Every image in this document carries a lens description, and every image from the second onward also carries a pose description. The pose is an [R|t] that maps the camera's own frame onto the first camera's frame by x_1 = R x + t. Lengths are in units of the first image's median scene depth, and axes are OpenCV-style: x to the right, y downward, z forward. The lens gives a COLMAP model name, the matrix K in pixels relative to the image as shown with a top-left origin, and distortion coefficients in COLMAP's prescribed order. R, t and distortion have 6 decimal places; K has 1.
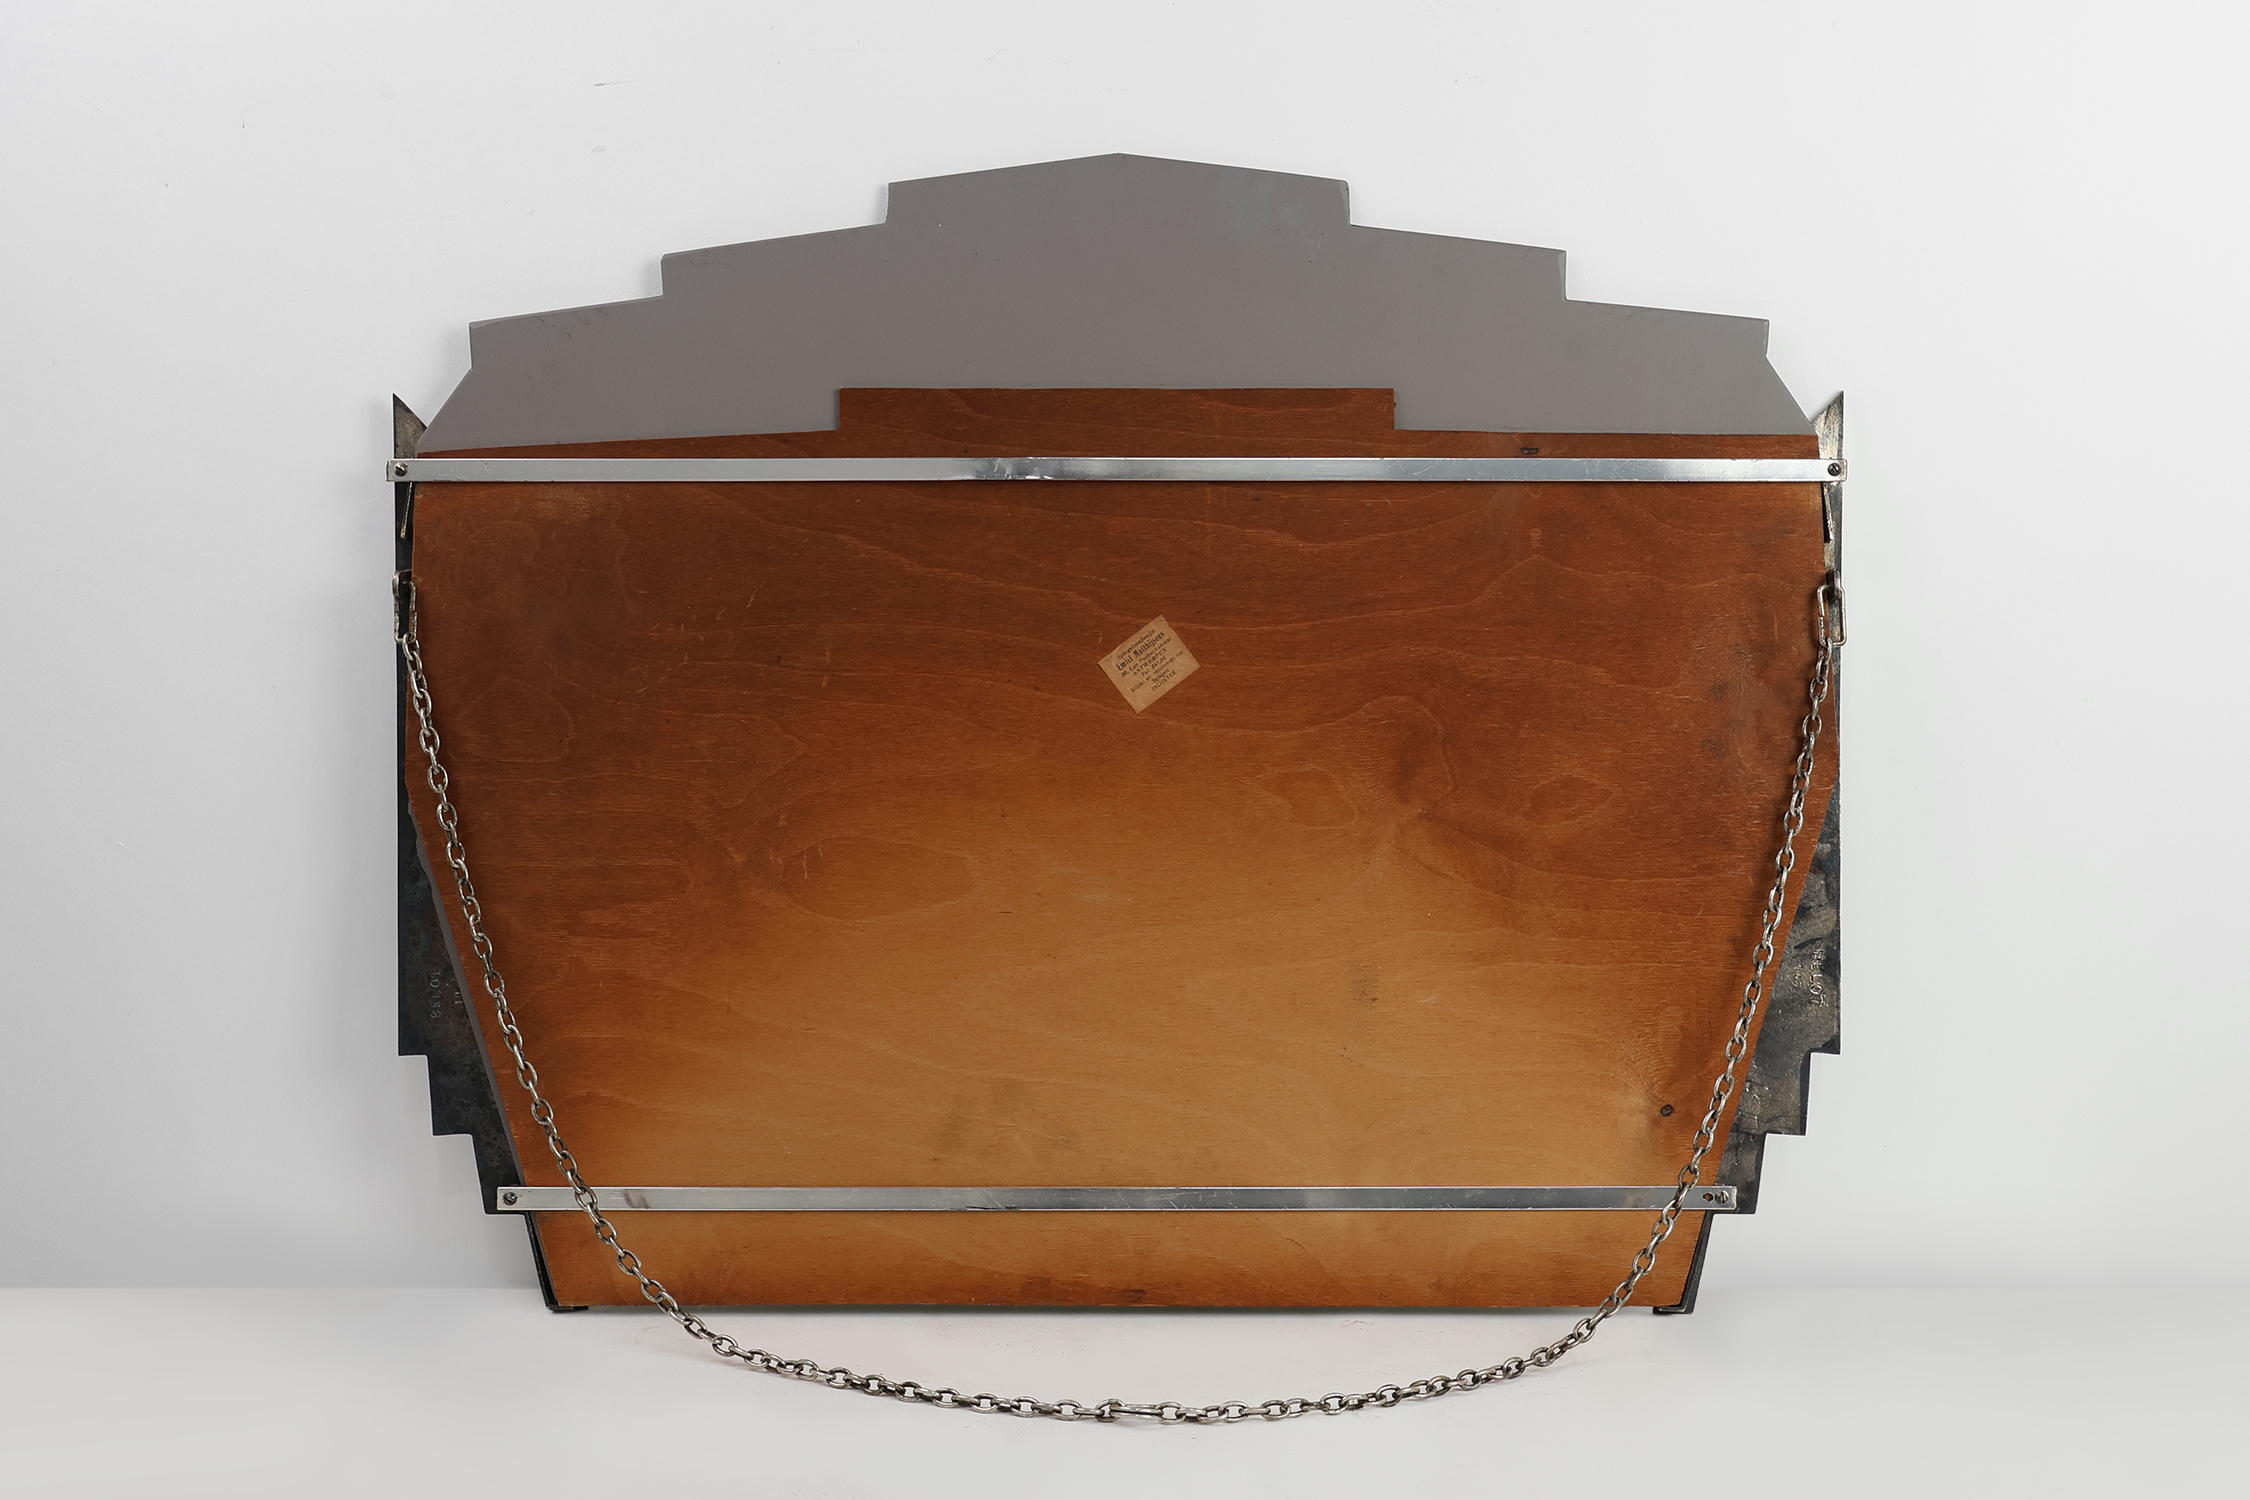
lens RADIAL K [[2271.8, 0, 1124.2], [0, 2271.8, 748.0], [0, 0, 1]] dist [0.015014, 0.000000]
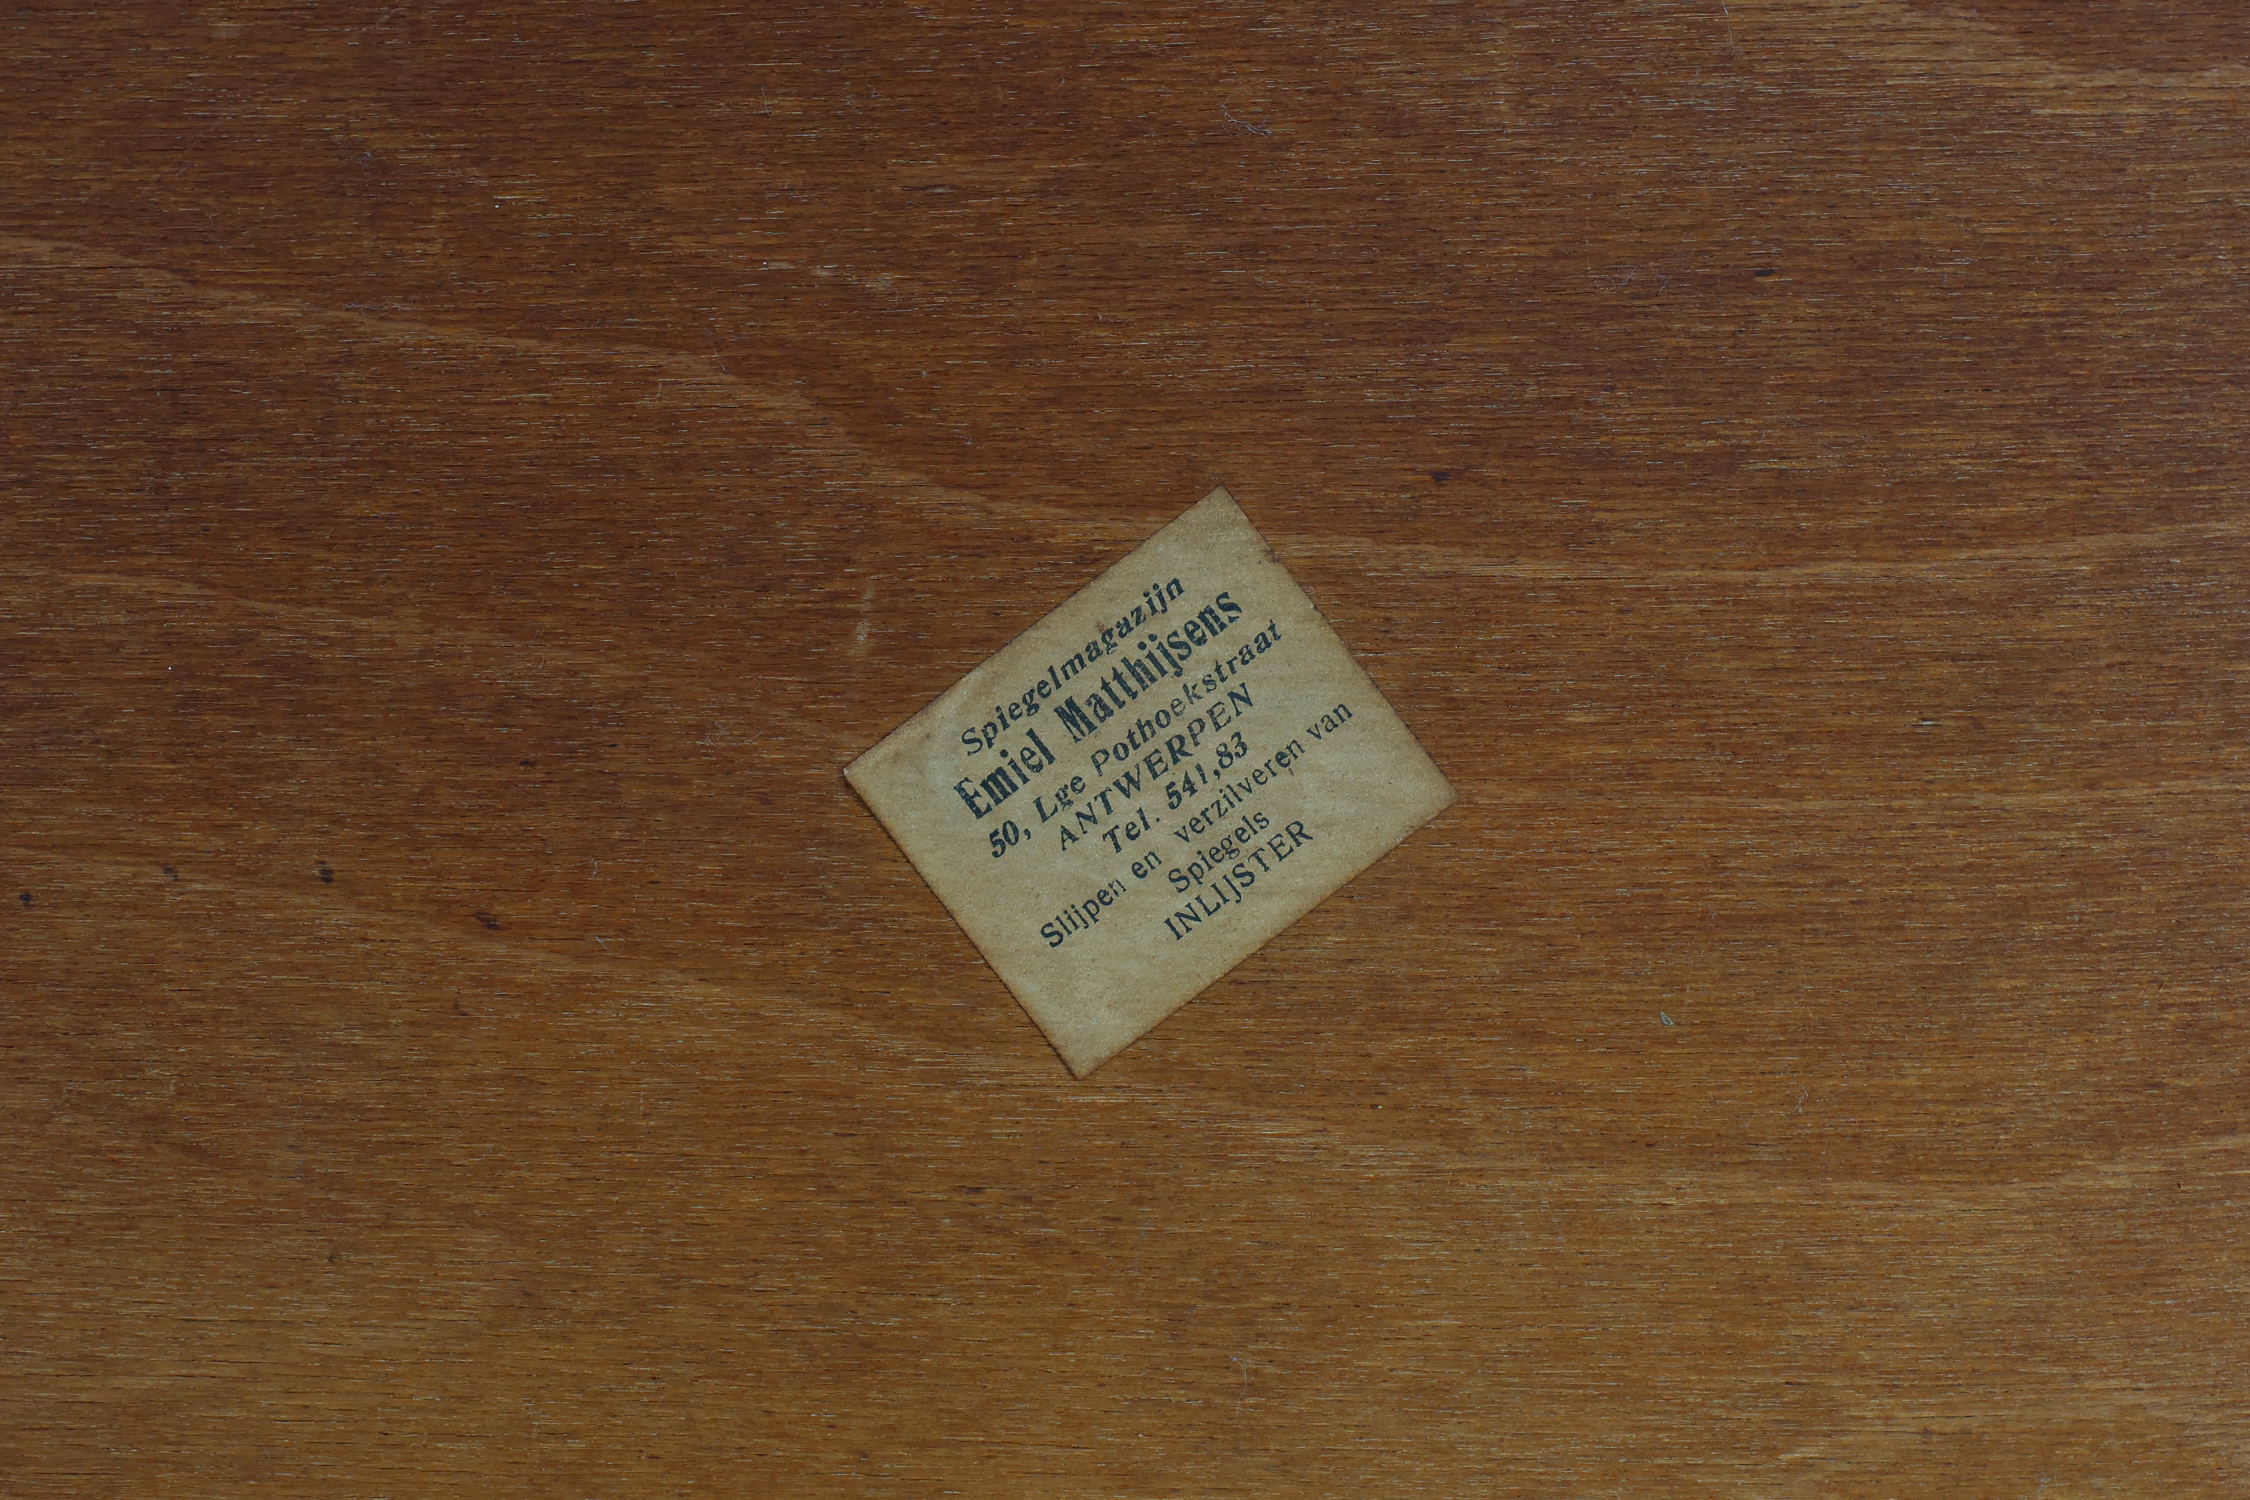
lens RADIAL K [[2271.8, 0, 1124.7], [0, 2271.8, 750.4], [0, 0, 1]] dist [0.015014, 0.000000]
pose [[0.998372, 0.001178, 0.057034, -0.000531], [-0.001316, 0.999996, 0.002385, -0.039631], [-0.057031, -0.002456, 0.998369, 0.832020]]
